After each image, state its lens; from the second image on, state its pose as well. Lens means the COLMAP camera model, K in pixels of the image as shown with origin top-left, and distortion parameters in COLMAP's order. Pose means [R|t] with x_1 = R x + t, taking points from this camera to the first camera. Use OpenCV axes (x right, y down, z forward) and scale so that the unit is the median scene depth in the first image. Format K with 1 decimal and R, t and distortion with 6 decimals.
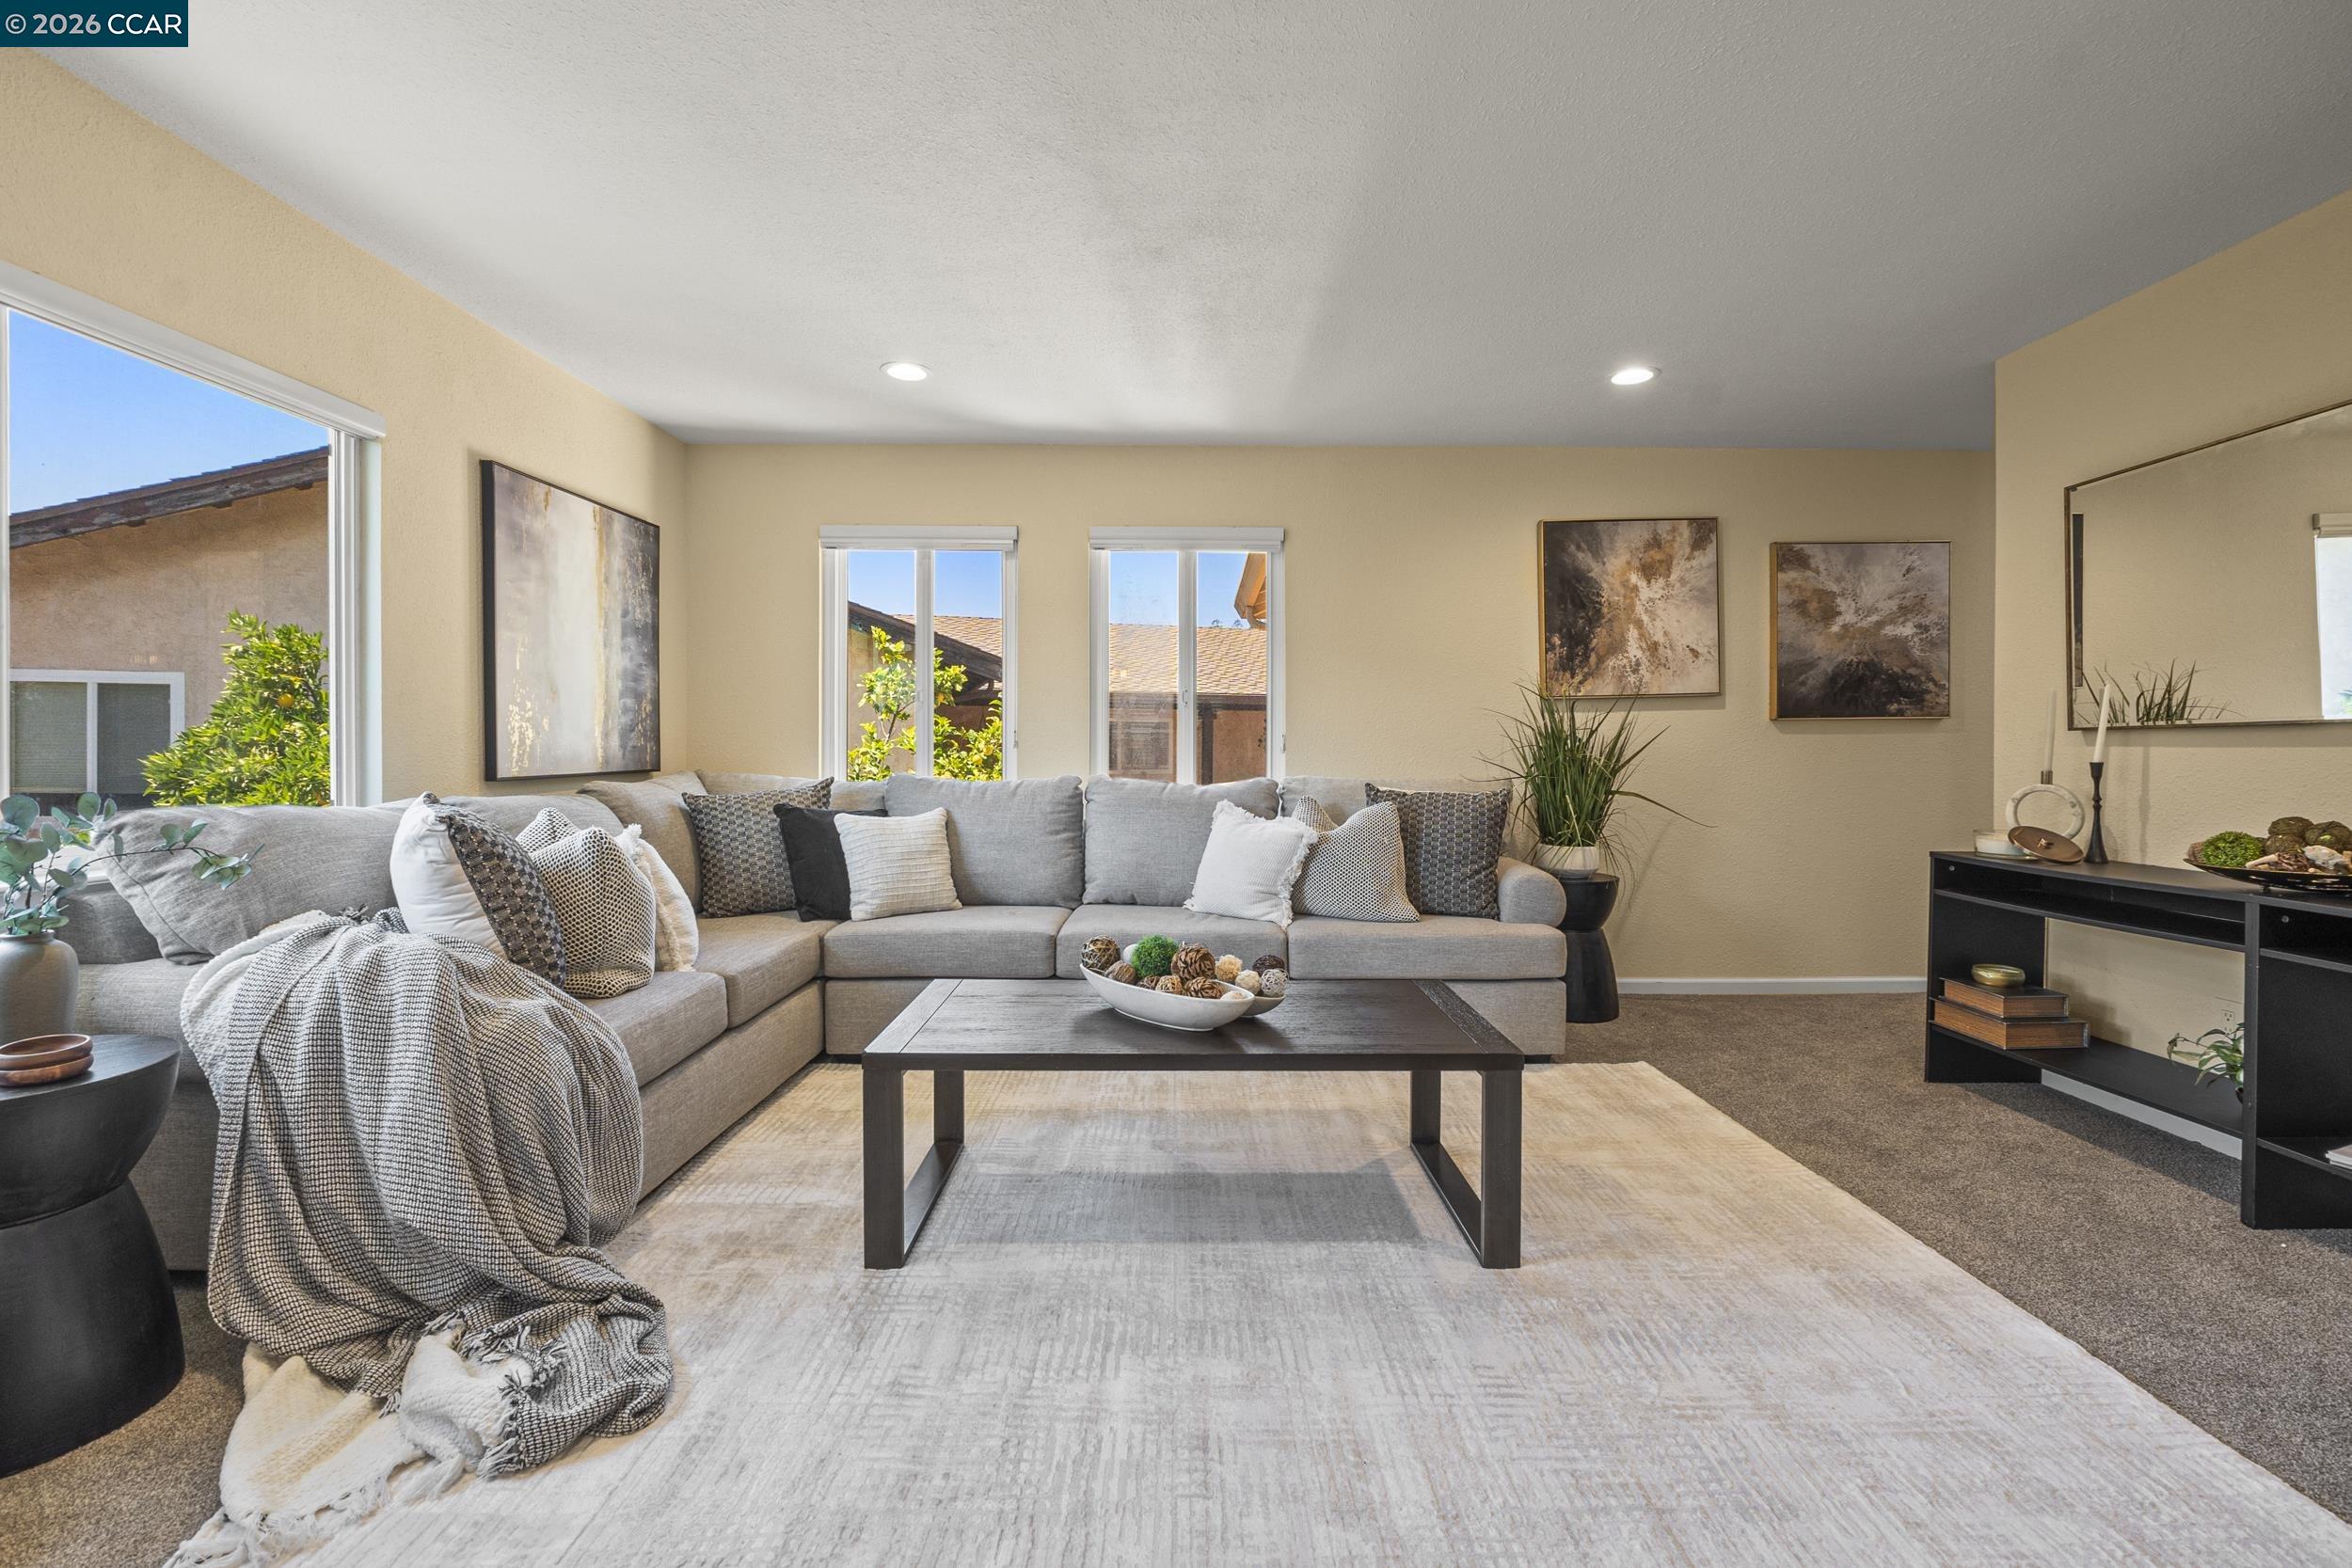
lens RADIAL K [[1027.1, 0, 1175.5], [0, 1027.1, 763.0], [0, 0, 1]] dist [-0.011392, -0.000336]
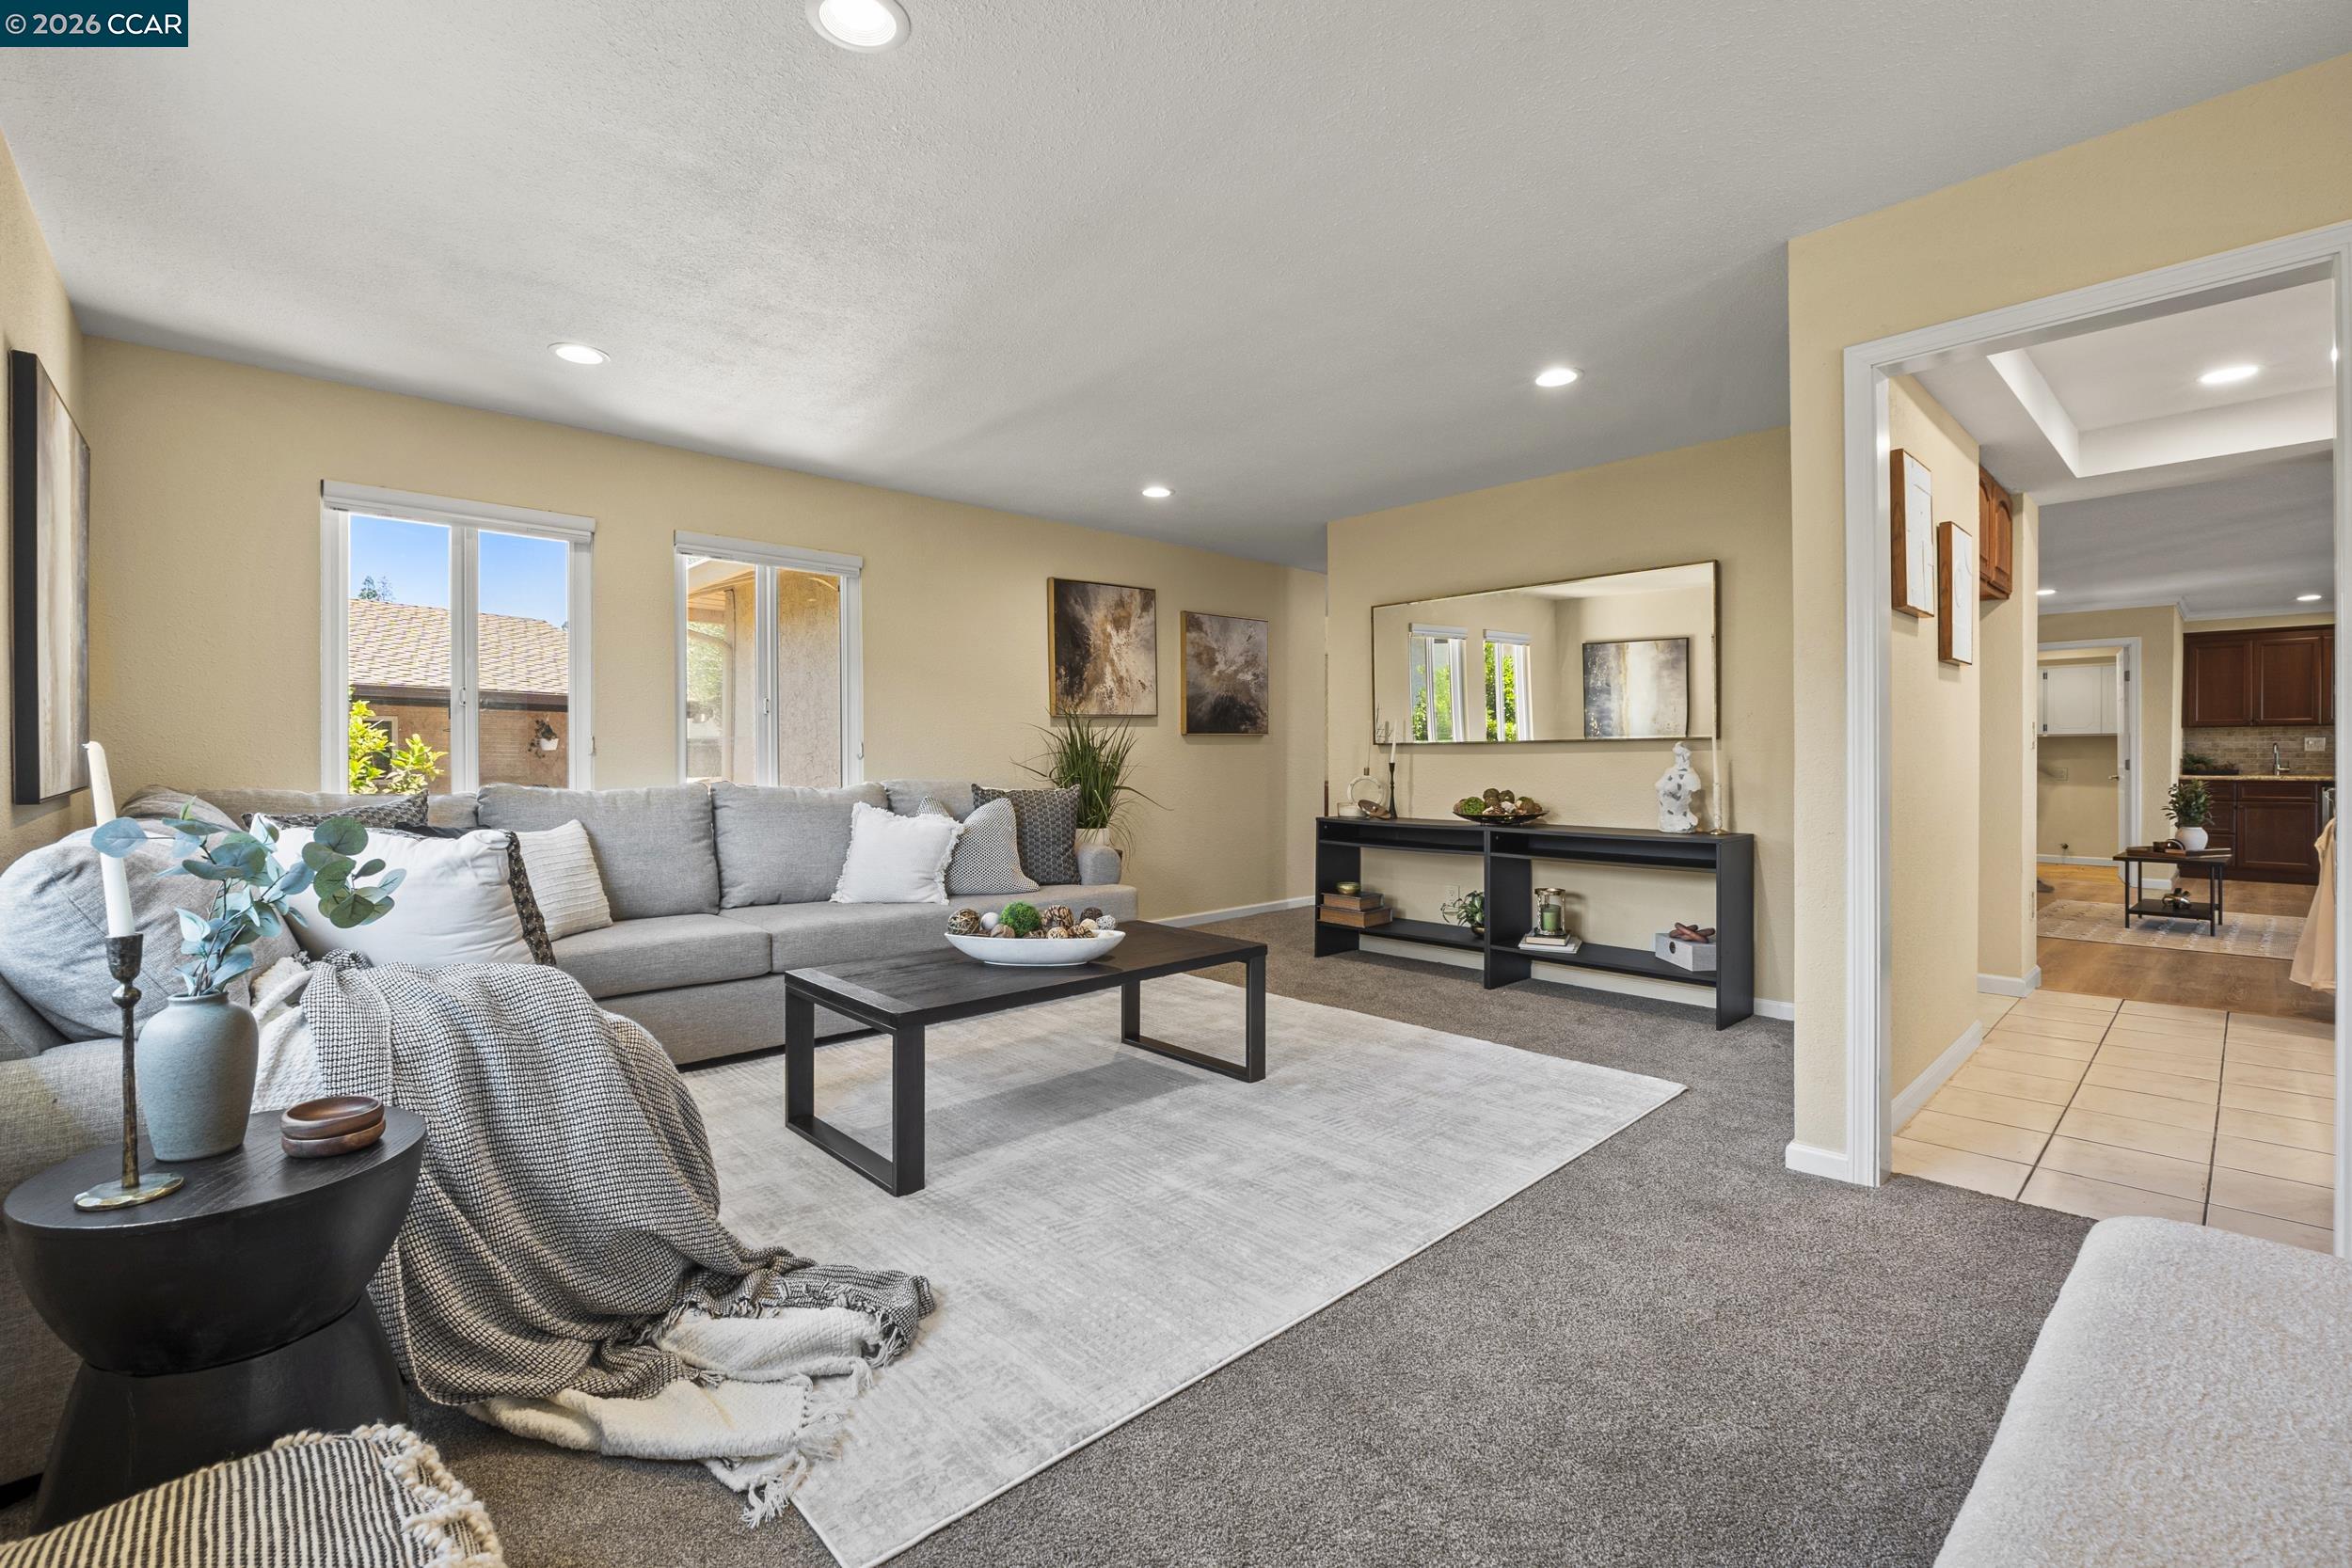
lens RADIAL K [[1027.1, 0, 1175.5], [0, 1027.1, 763.0], [0, 0, 1]] dist [-0.011392, -0.000336]
pose [[0.729282, -0.006911, 0.684179, -0.505502], [0.009549, 0.999954, -0.000077, -0.003050], [-0.684147, 0.006589, 0.729314, -0.050763]]
